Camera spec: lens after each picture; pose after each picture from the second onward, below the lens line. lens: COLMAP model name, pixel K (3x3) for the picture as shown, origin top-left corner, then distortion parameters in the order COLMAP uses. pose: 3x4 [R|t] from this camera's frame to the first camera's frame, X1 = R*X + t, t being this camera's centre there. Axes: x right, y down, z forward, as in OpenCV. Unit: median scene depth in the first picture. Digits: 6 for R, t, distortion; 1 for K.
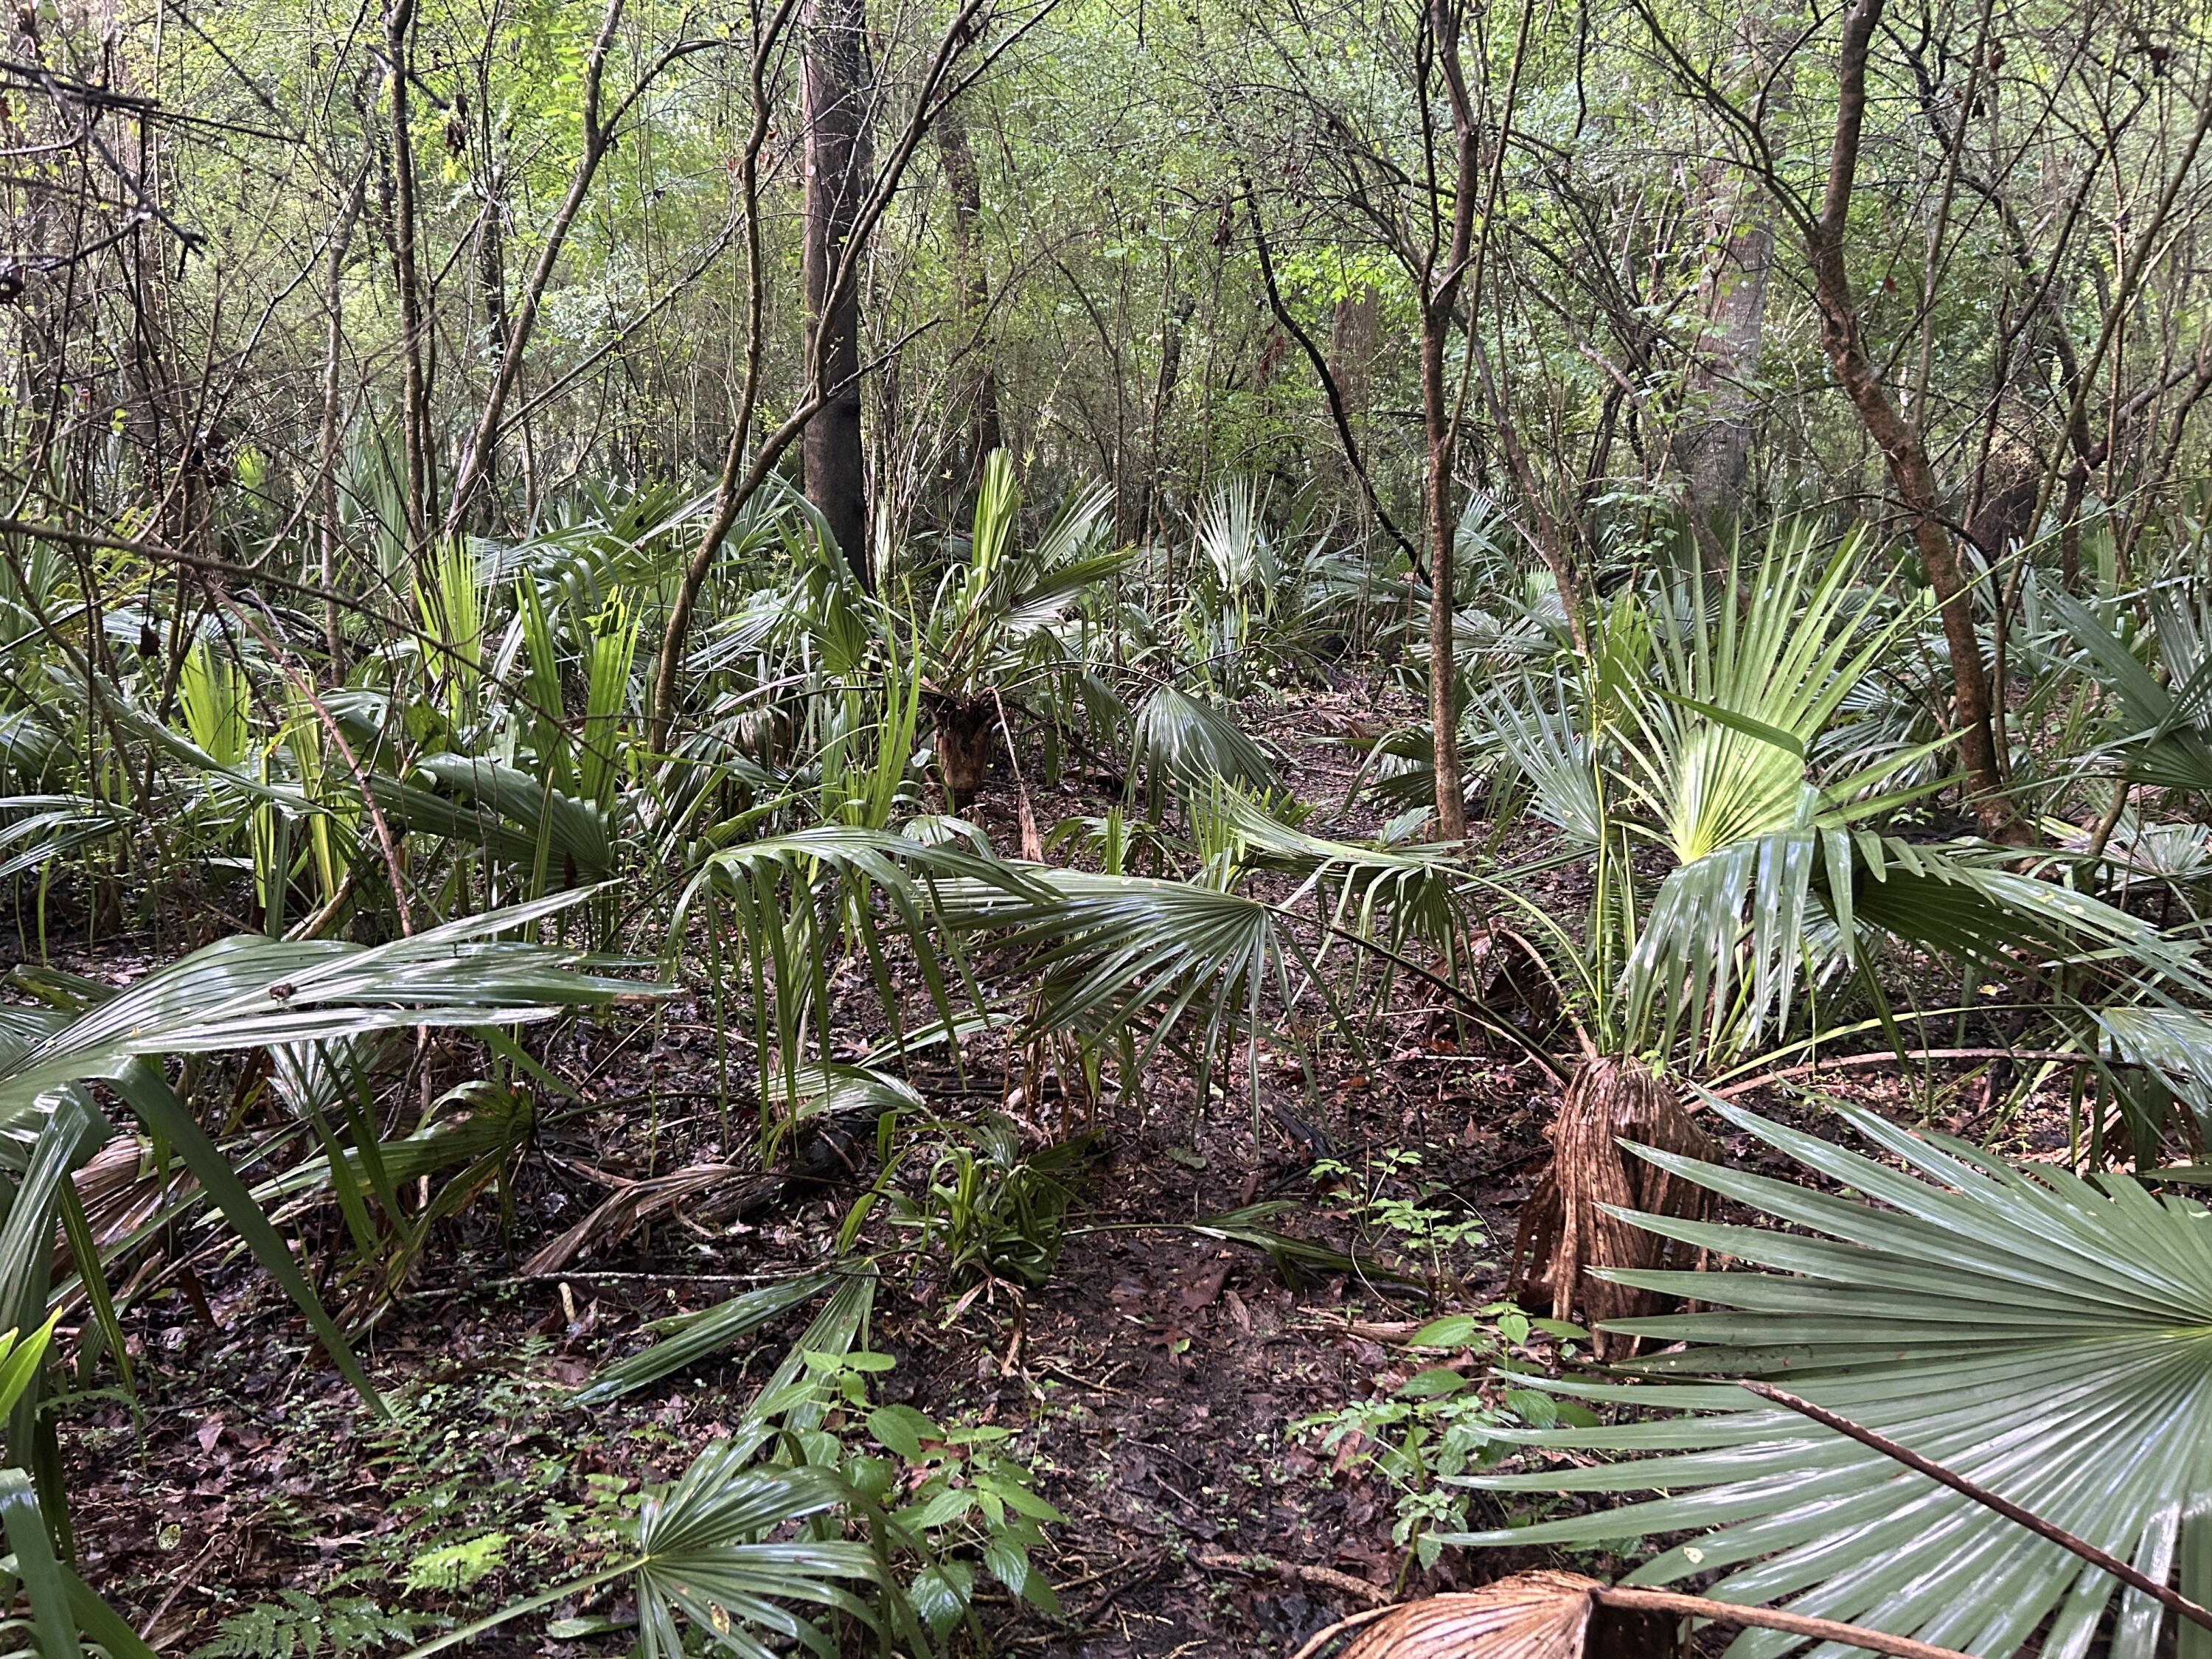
lens RADIAL K [[1646.4, 0, 1106.0], [0, 1646.4, 829.5], [0, 0, 1]] dist [0.045069, -0.051028]
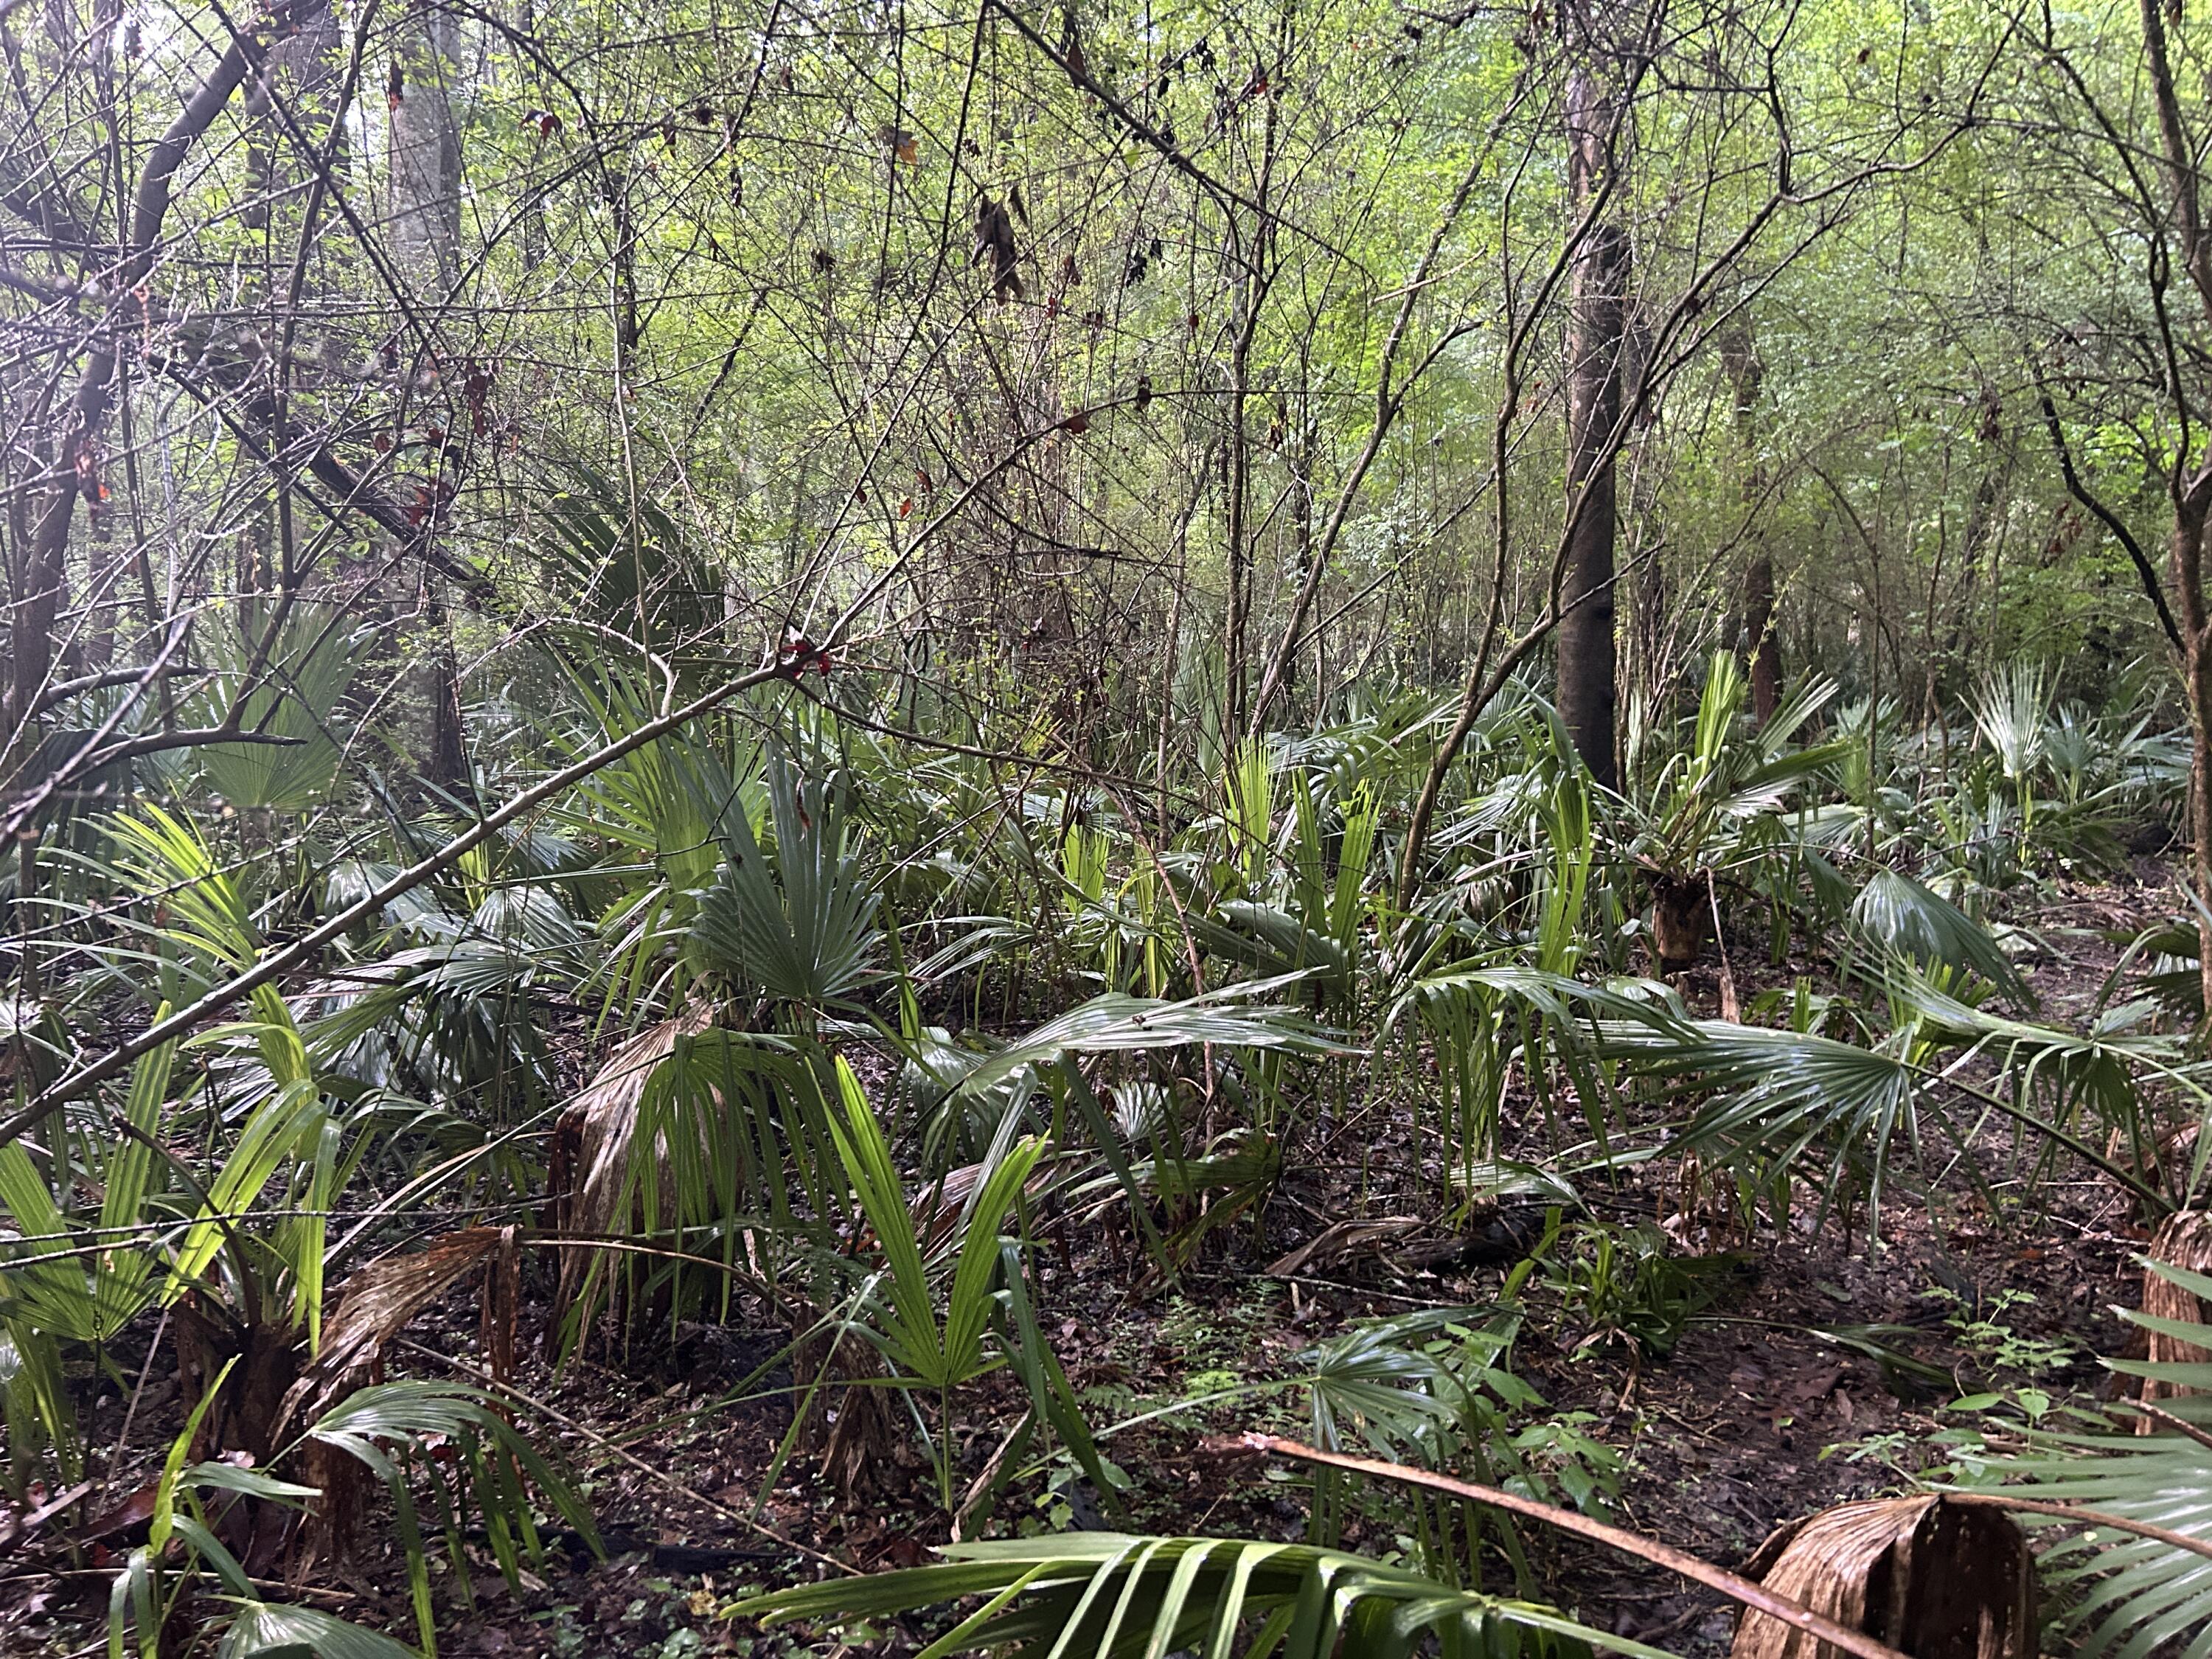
lens RADIAL K [[1646.4, 0, 1106.0], [0, 1646.4, 829.5], [0, 0, 1]] dist [0.045069, -0.051028]
pose [[0.894674, 0.021382, -0.446208, 0.076455], [-0.068720, 0.993552, -0.090176, 0.018415], [0.441402, 0.111342, 0.890375, -0.184957]]
